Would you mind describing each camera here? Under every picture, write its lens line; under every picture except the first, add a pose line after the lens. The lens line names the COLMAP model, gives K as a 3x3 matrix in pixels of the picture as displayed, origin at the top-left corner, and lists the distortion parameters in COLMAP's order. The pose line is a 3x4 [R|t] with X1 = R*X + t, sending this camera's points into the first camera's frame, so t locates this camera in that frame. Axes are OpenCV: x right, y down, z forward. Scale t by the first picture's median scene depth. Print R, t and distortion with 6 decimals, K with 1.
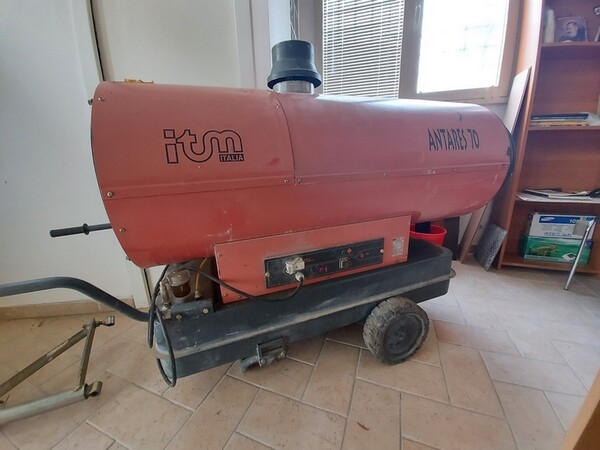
lens RADIAL K [[239.3, 0, 300.0], [0, 239.3, 225.0], [0, 0, 1]] dist [-0.010800, -0.000127]
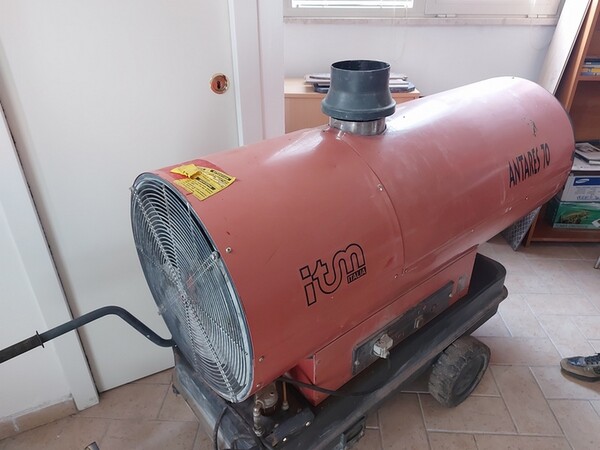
lens RADIAL K [[441.6, 0, 300.0], [0, 441.6, 225.0], [0, 0, 1]] dist [0.029477, 0.001660]
pose [[0.946801, -0.135807, 0.291760, -0.601960], [0.062566, 0.966976, 0.247068, -0.563744], [-0.315678, -0.215670, 0.924031, -0.257869]]
